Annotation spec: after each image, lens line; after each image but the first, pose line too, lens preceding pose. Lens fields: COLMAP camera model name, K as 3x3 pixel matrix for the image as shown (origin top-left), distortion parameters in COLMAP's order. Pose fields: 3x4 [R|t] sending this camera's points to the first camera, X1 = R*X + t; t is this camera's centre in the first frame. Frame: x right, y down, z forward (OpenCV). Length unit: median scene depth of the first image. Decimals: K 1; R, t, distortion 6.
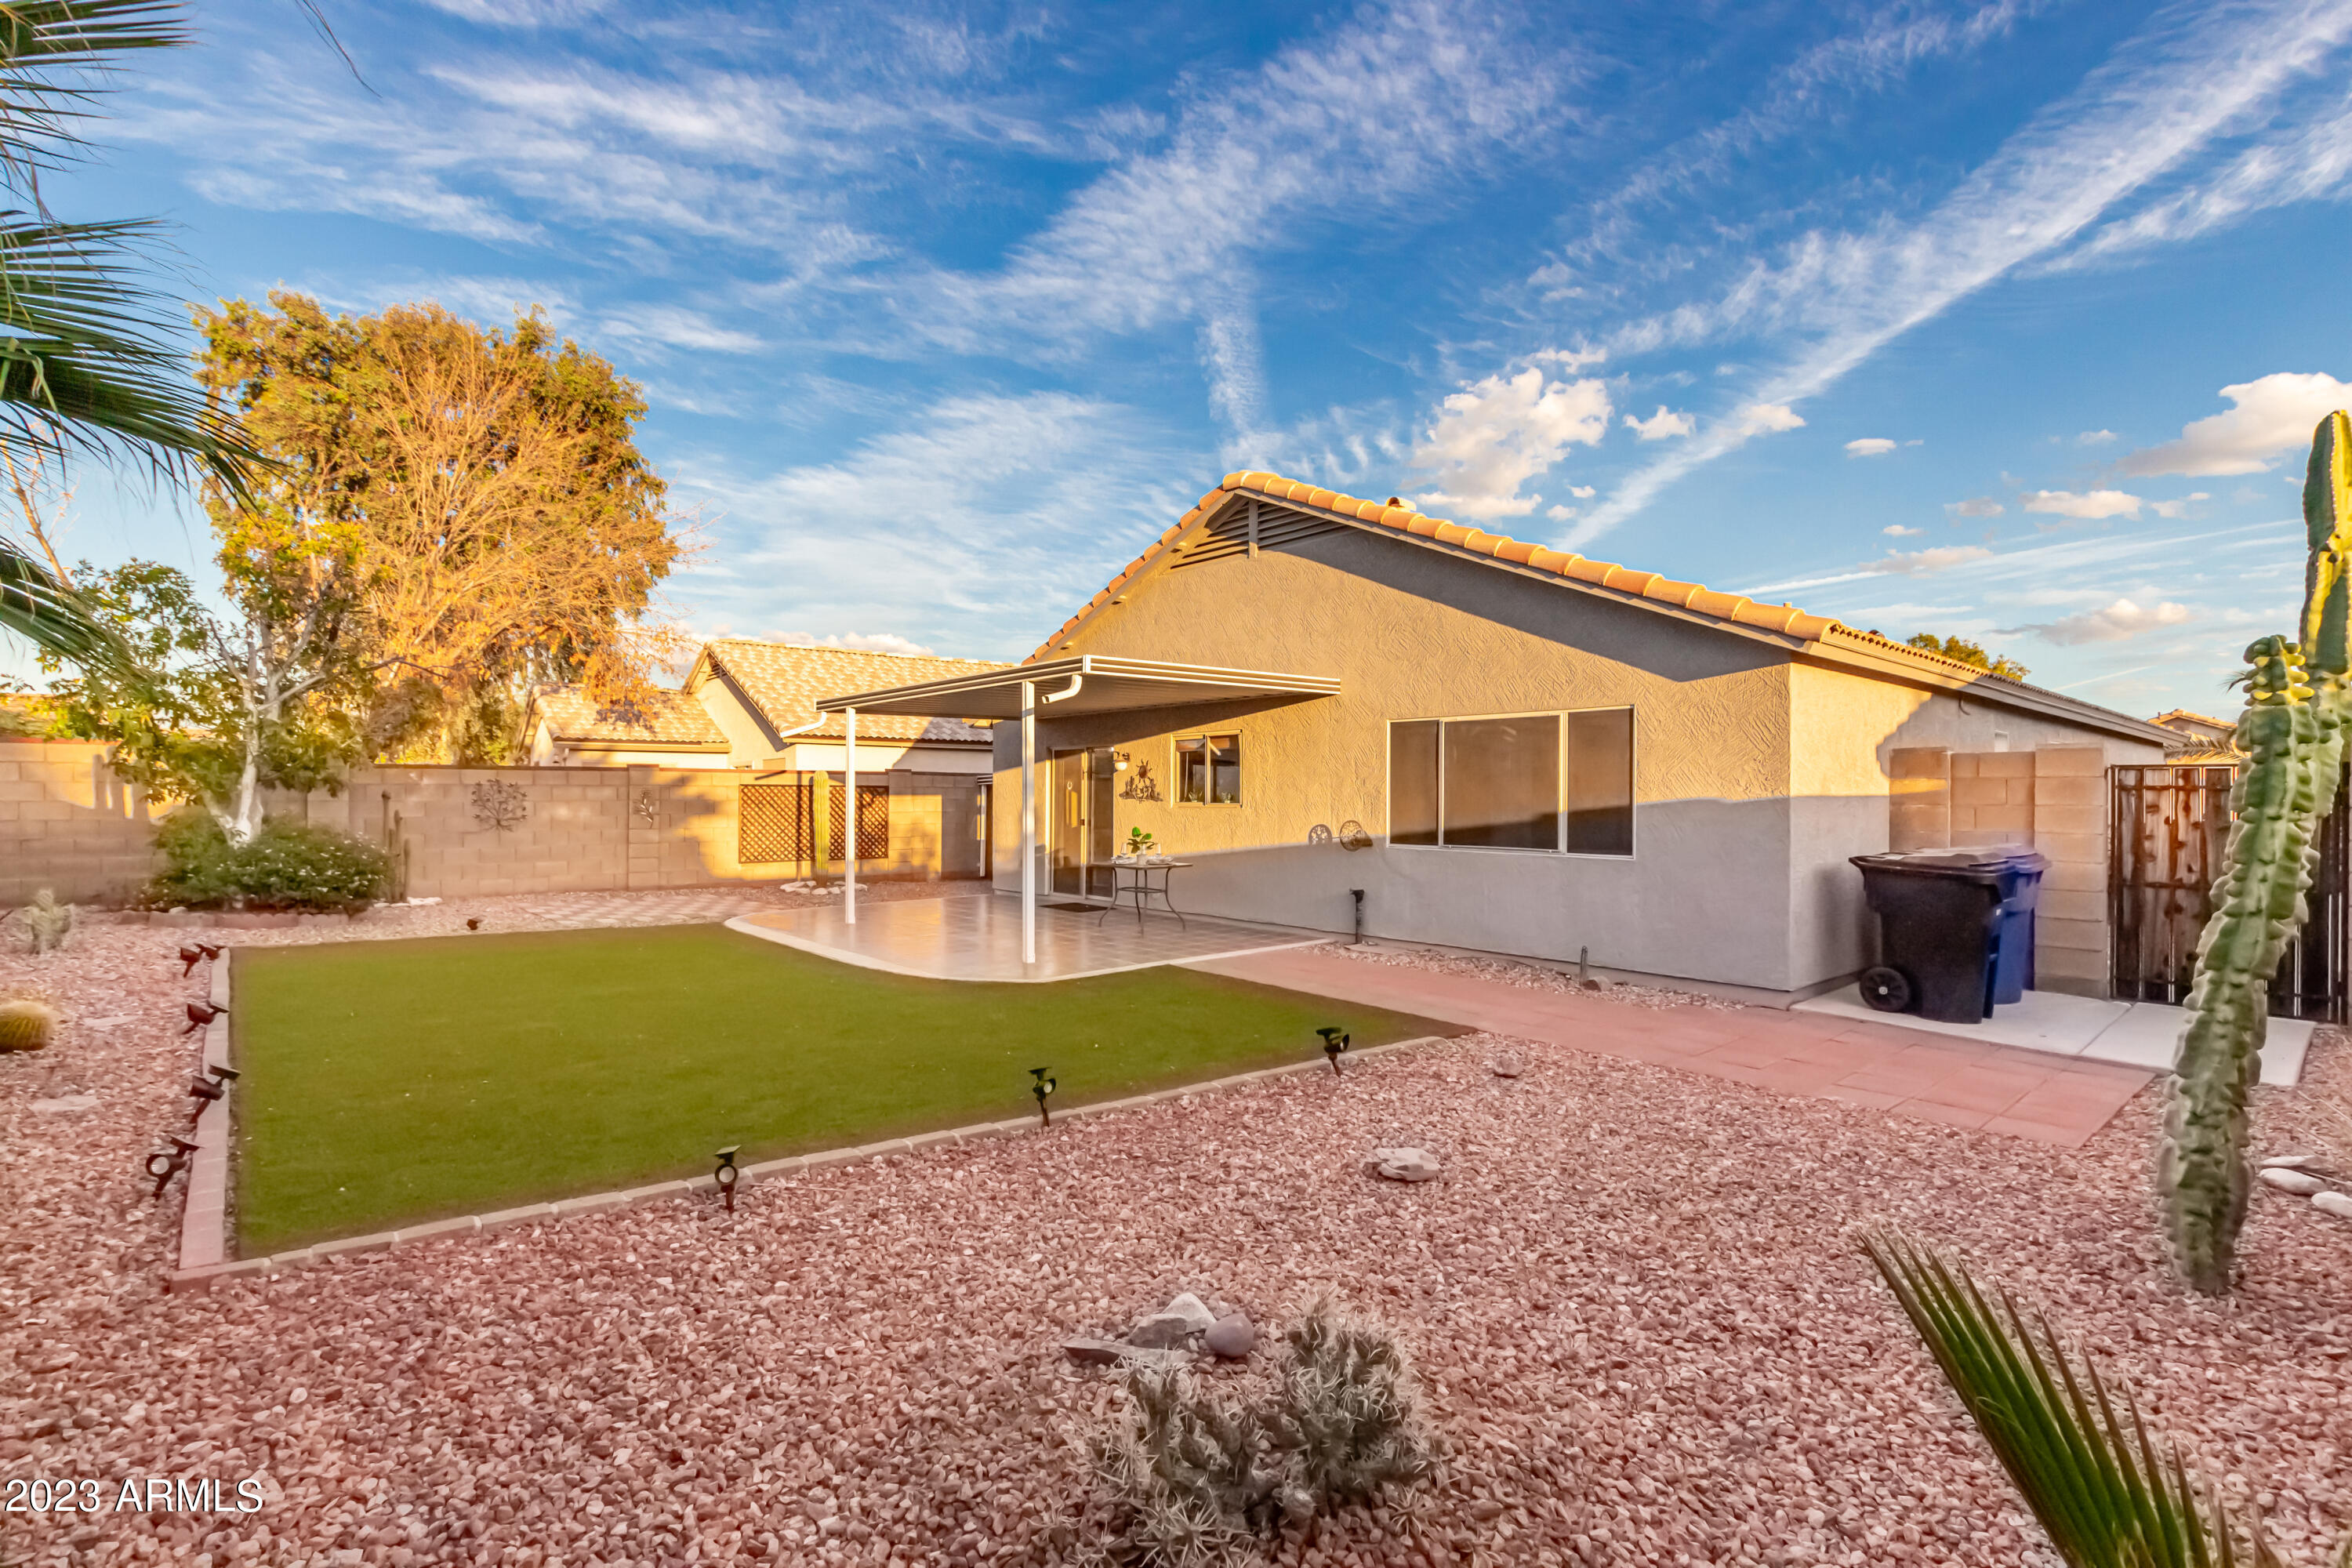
lens RADIAL K [[1068.0, 0, 1183.7], [0, 1068.0, 799.4], [0, 0, 1]] dist [0.018117, -0.009083]
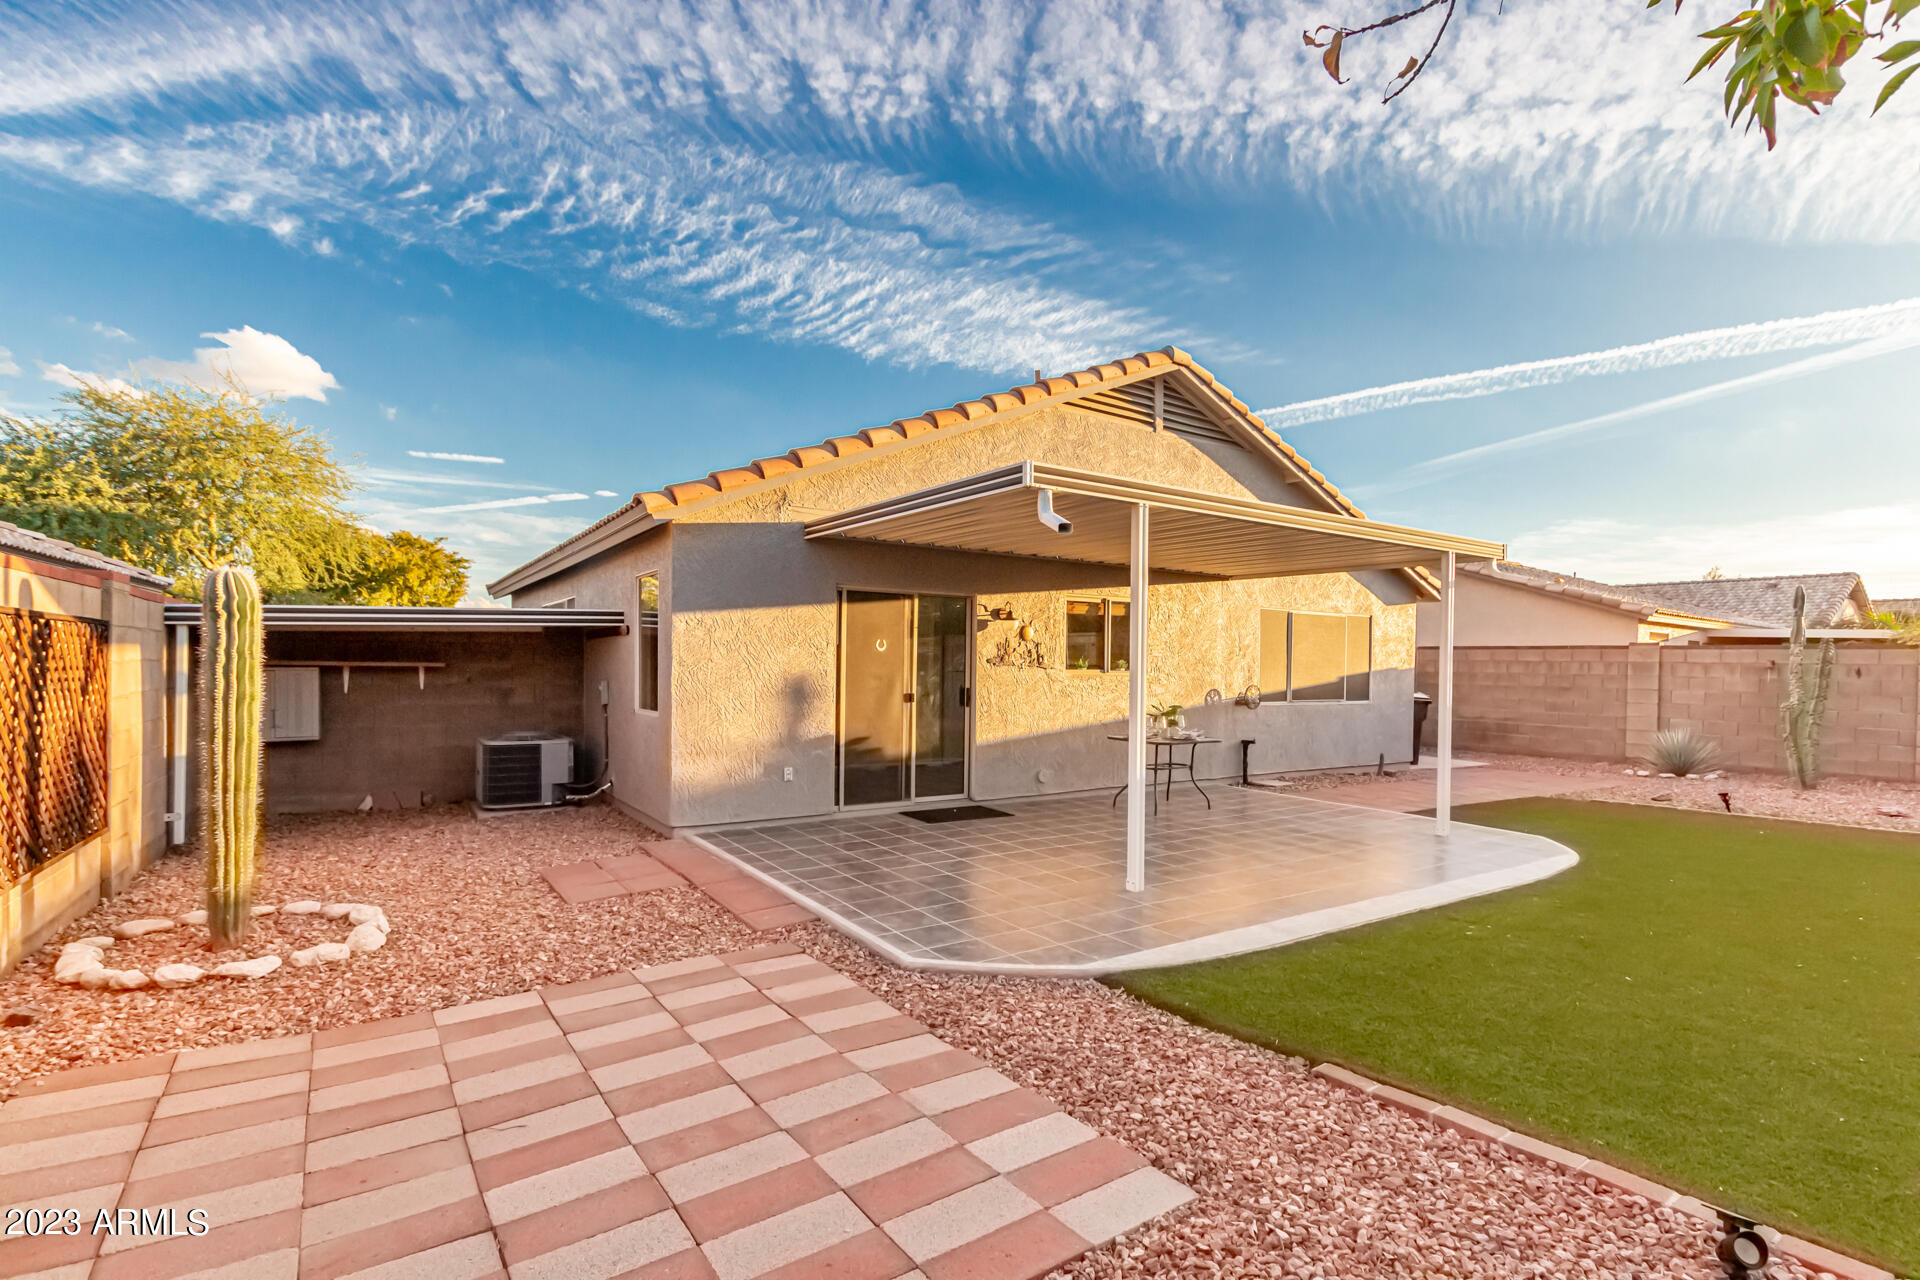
lens RADIAL K [[871.8, 0, 966.3], [0, 871.8, 652.6], [0, 0, 1]] dist [0.018117, -0.009083]
pose [[0.122269, 0.003041, 0.992492, -0.737894], [-0.017010, 0.999855, -0.000968, -0.009958], [-0.992351, -0.016764, 0.122303, 1.000503]]
